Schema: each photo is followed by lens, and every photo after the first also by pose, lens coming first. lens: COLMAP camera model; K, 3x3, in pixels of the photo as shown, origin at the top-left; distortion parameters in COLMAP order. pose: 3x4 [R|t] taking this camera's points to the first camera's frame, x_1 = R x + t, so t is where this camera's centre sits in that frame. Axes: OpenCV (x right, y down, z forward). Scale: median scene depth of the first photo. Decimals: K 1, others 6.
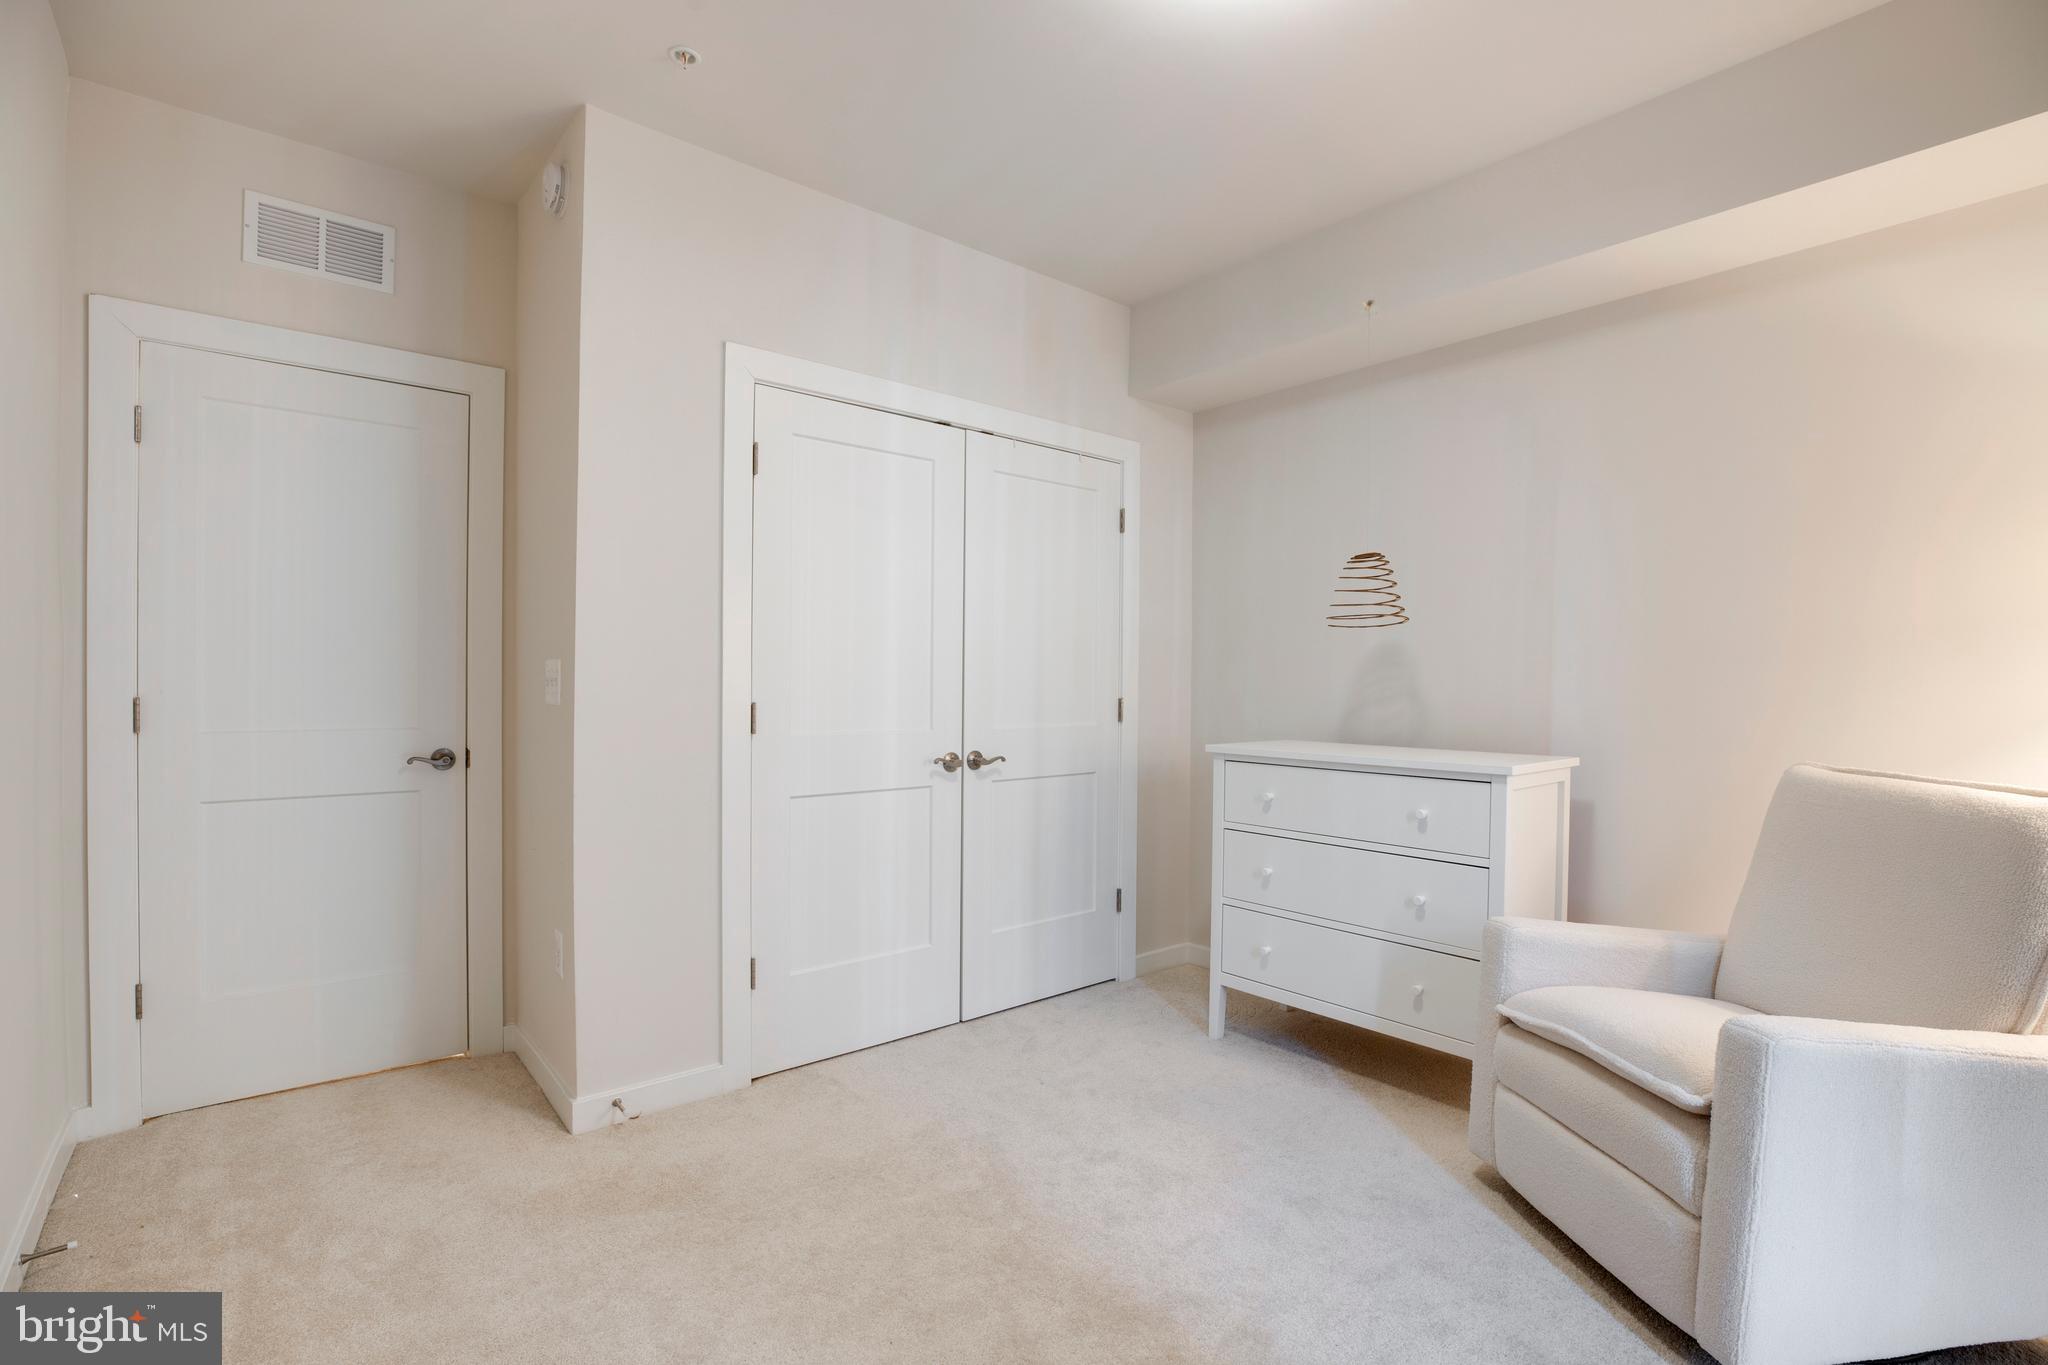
lens RADIAL K [[964.2, 0, 1028.5], [0, 964.2, 707.7], [0, 0, 1]] dist [-0.044392, 0.012297]
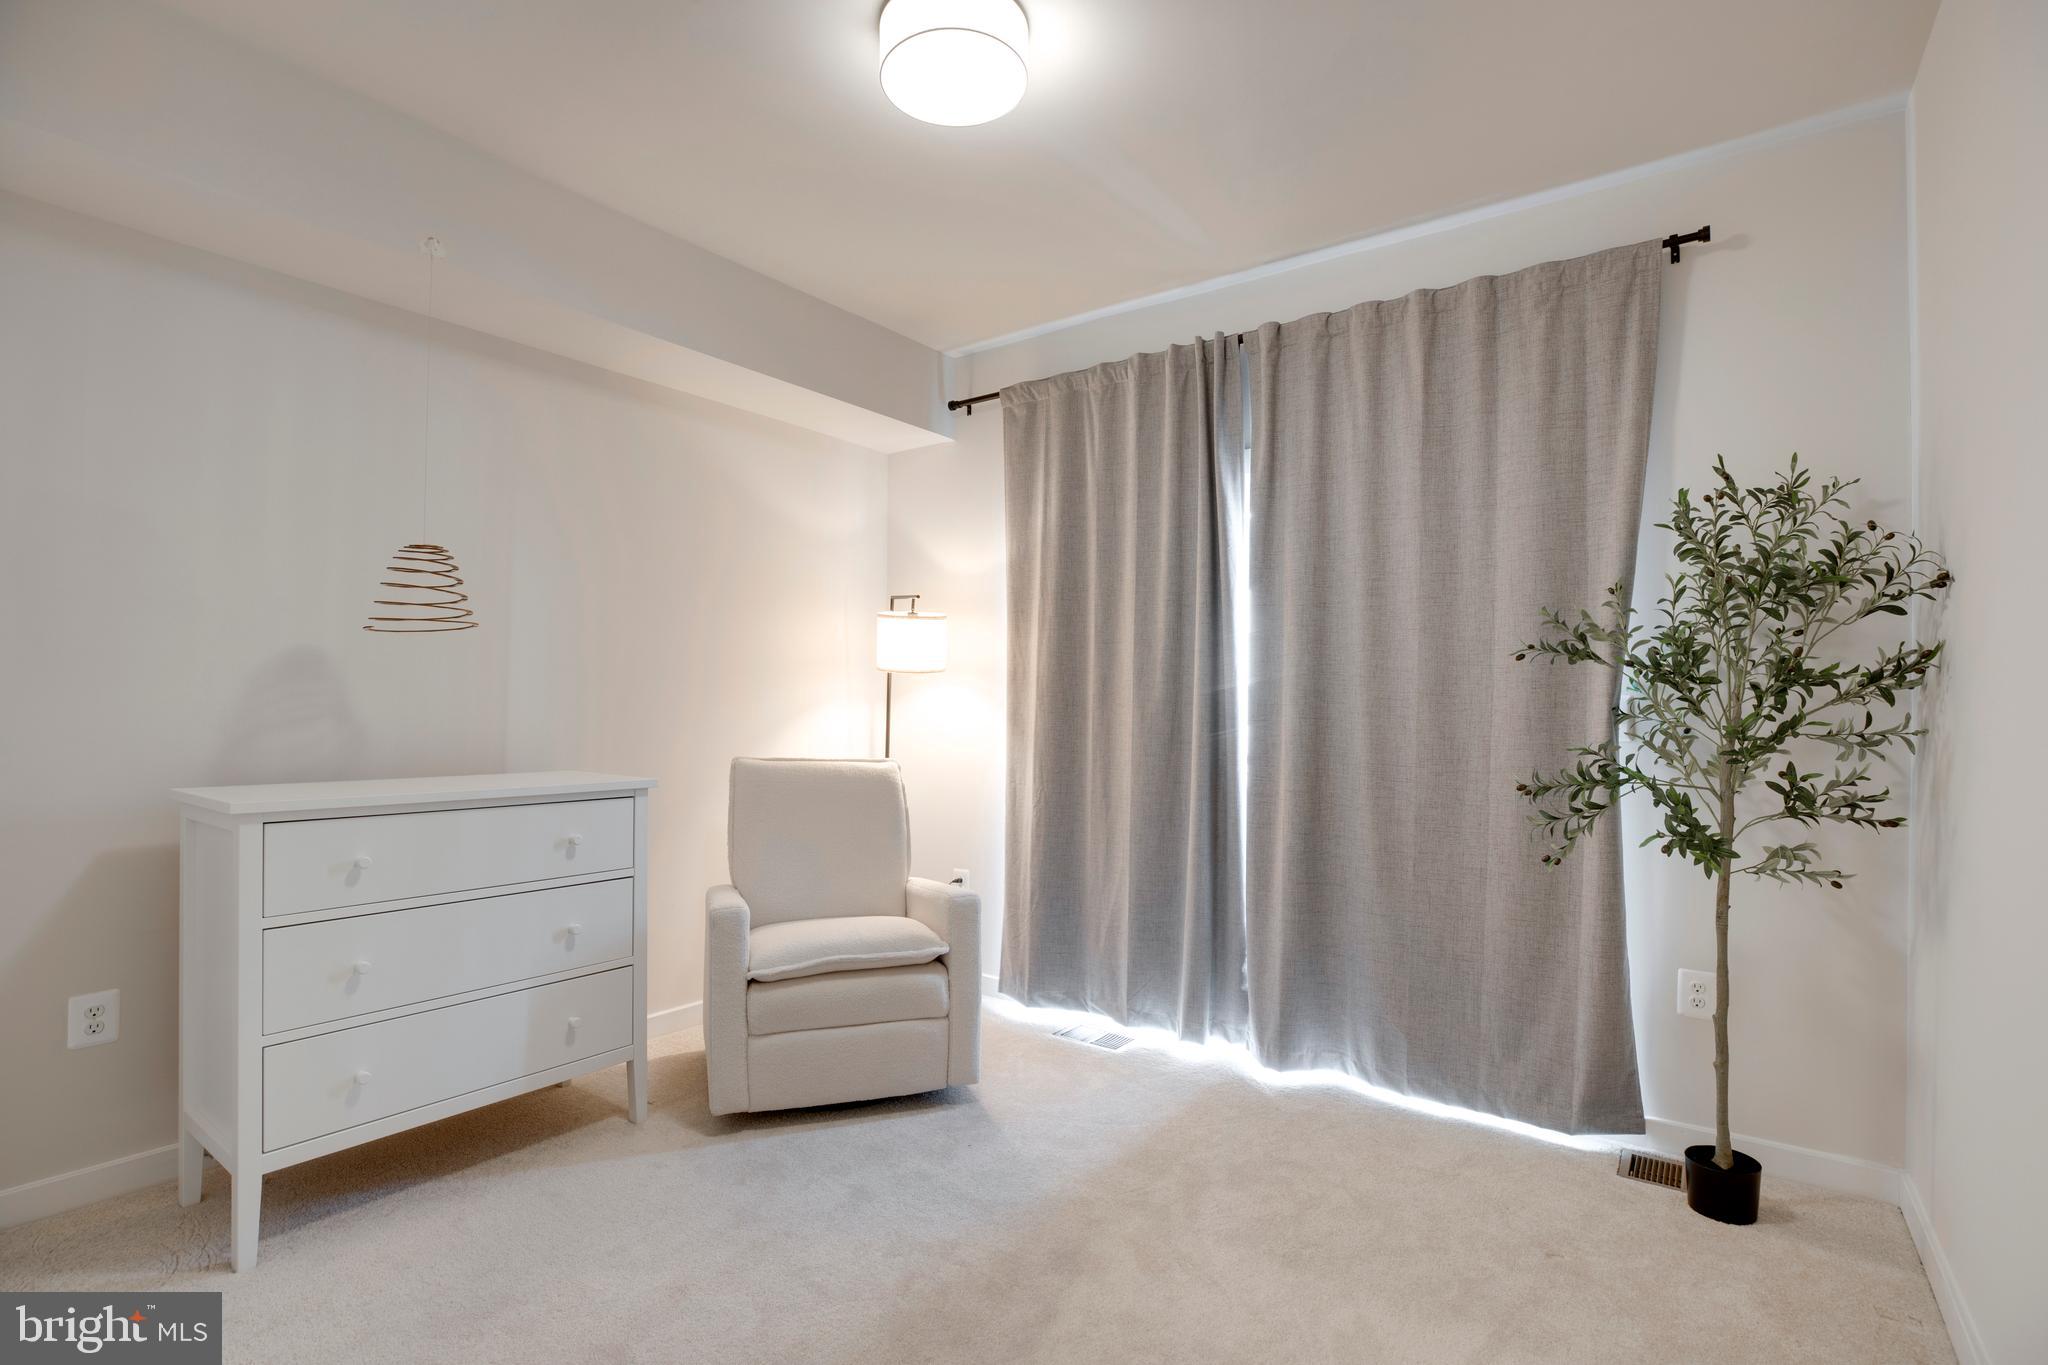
lens RADIAL K [[964.2, 0, 1028.5], [0, 964.2, 707.7], [0, 0, 1]] dist [-0.044392, 0.012297]
pose [[-0.242724, -0.010794, 0.970035, -0.602733], [0.013435, 0.999805, 0.014487, -0.028262], [-0.970002, 0.016549, -0.242532, 0.745671]]
